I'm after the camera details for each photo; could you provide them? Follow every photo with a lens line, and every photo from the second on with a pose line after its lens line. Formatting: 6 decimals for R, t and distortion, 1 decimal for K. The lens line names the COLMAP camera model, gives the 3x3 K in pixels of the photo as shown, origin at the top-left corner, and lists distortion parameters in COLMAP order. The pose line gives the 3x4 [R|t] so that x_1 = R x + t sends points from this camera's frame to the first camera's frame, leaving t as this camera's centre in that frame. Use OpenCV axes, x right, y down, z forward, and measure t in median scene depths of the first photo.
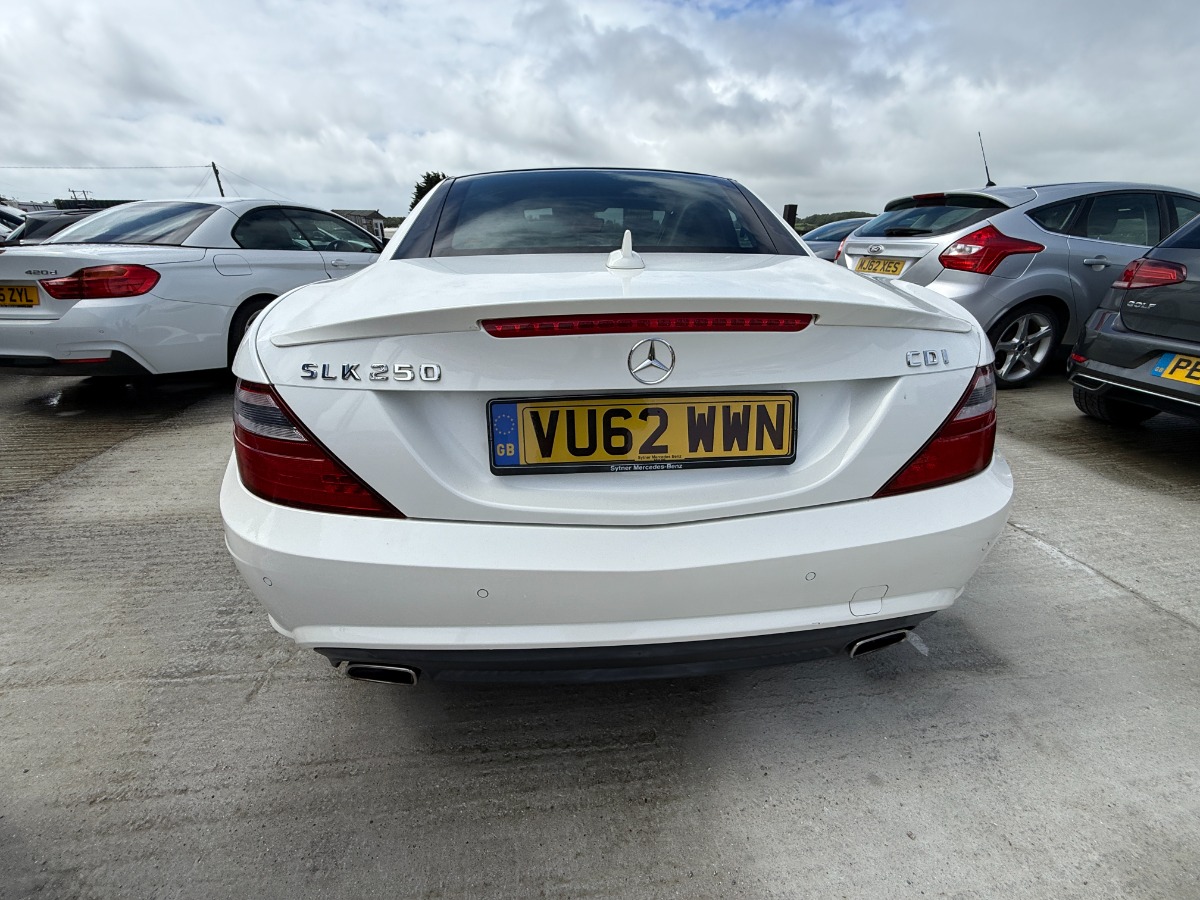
lens RADIAL K [[476.5, 0, 595.7], [0, 476.5, 450.5], [0, 0, 1]] dist [-0.000696, -0.000123]
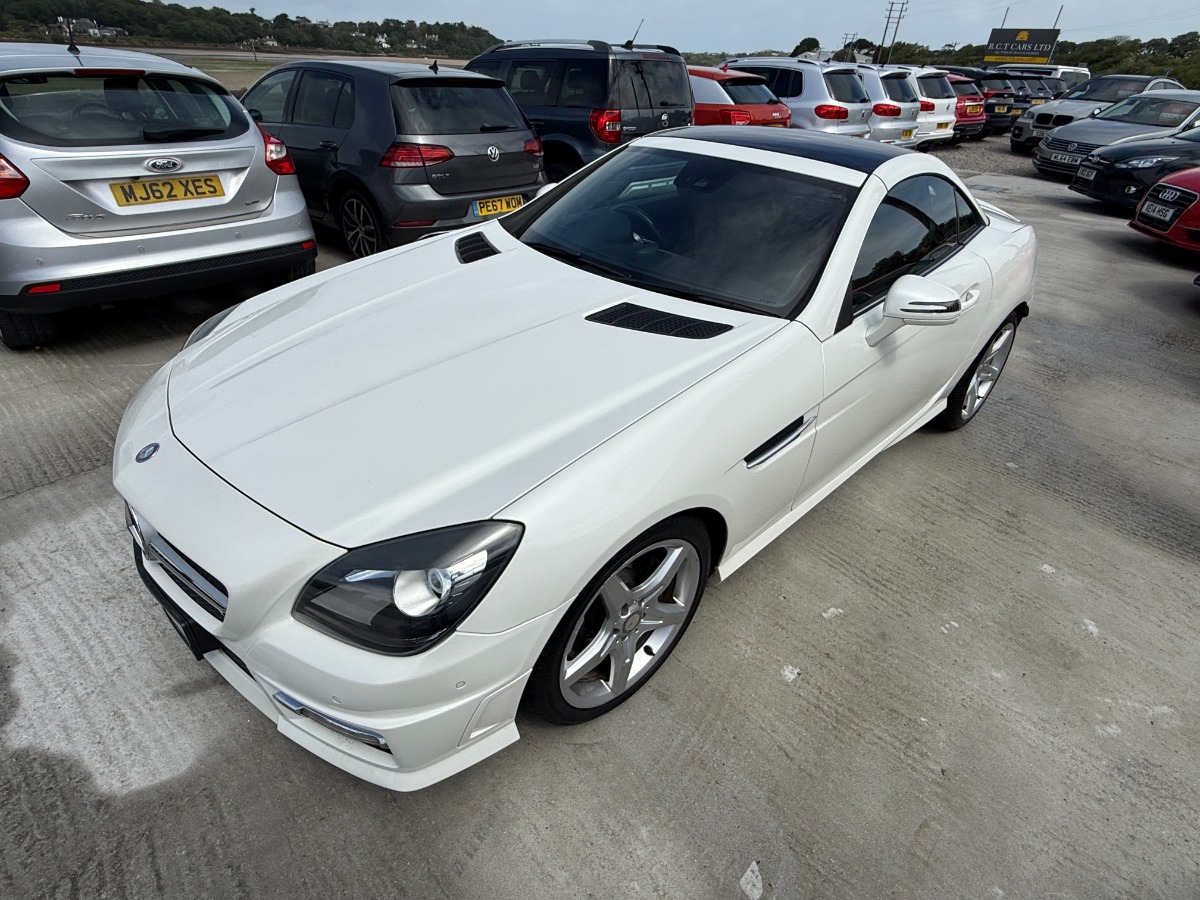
lens RADIAL K [[596.8, 0, 596.5], [0, 596.8, 451.9], [0, 0, 1]] dist [-0.001077, -0.000090]
pose [[-0.616097, -0.452990, 0.644379, -1.370331], [0.283672, 0.635583, 0.718028, -1.799053], [-0.734816, 0.625167, -0.263080, 3.149637]]
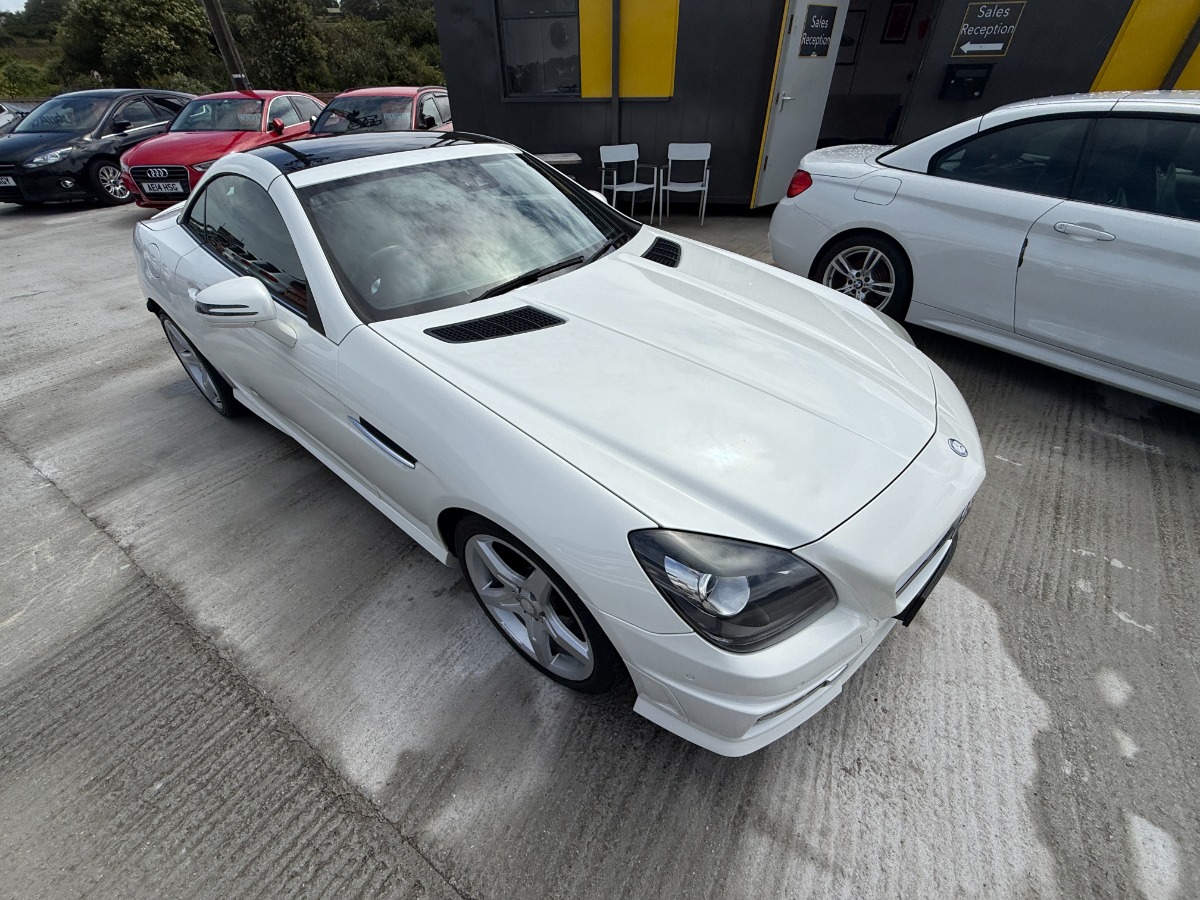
lens RADIAL K [[476.8, 0, 595.8], [0, 476.8, 450.7], [0, 0, 1]] dist [-0.001242, -0.000280]
pose [[-0.676389, 0.464279, -0.571789, 0.897109], [-0.285909, 0.549936, 0.784746, -1.799832], [0.678789, 0.694273, -0.239229, 3.201579]]
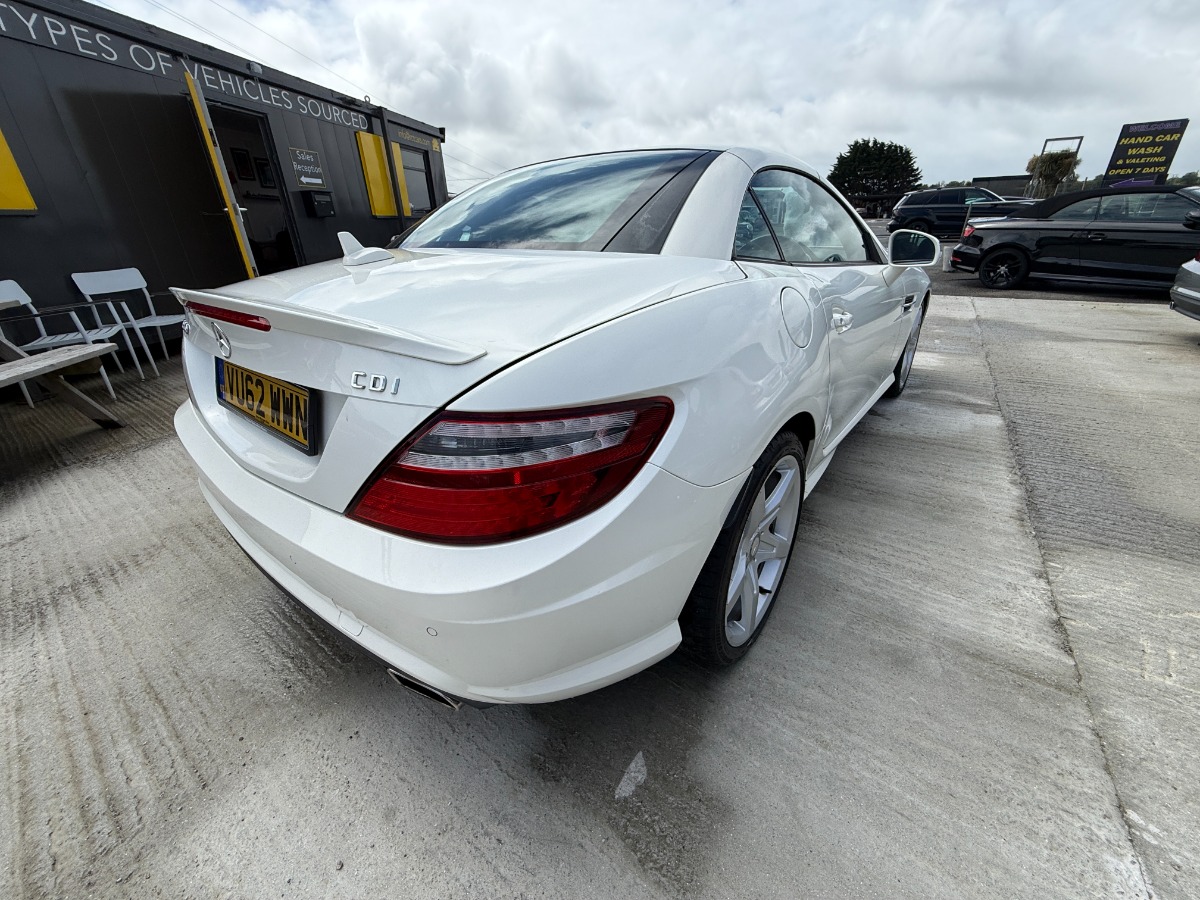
lens RADIAL K [[476.8, 0, 595.8], [0, 476.8, 450.7], [0, 0, 1]] dist [-0.001242, -0.000280]
pose [[0.733510, 0.276146, -0.621053, 1.016021], [-0.250262, 0.959280, 0.130959, -0.187498], [0.631927, 0.059366, 0.772751, 0.380335]]
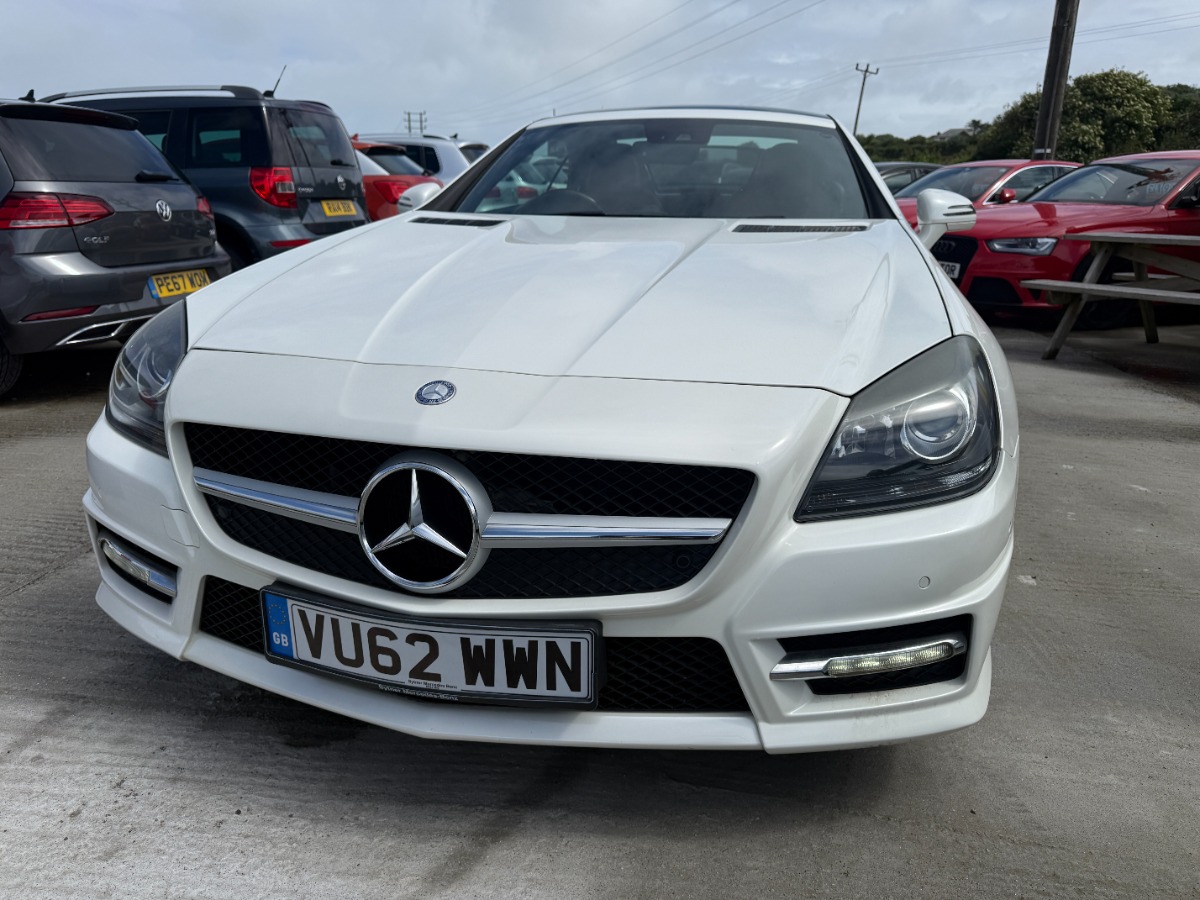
lens RADIAL K [[858.0, 0, 600.0], [0, 858.0, 450.0], [0, 0, 1]] dist [0.004283, -0.009688]
pose [[-0.950594, -0.097768, 0.294638, -0.632133], [0.118164, 0.763711, 0.634652, -1.788788], [-0.287067, 0.638112, -0.714427, 4.141971]]
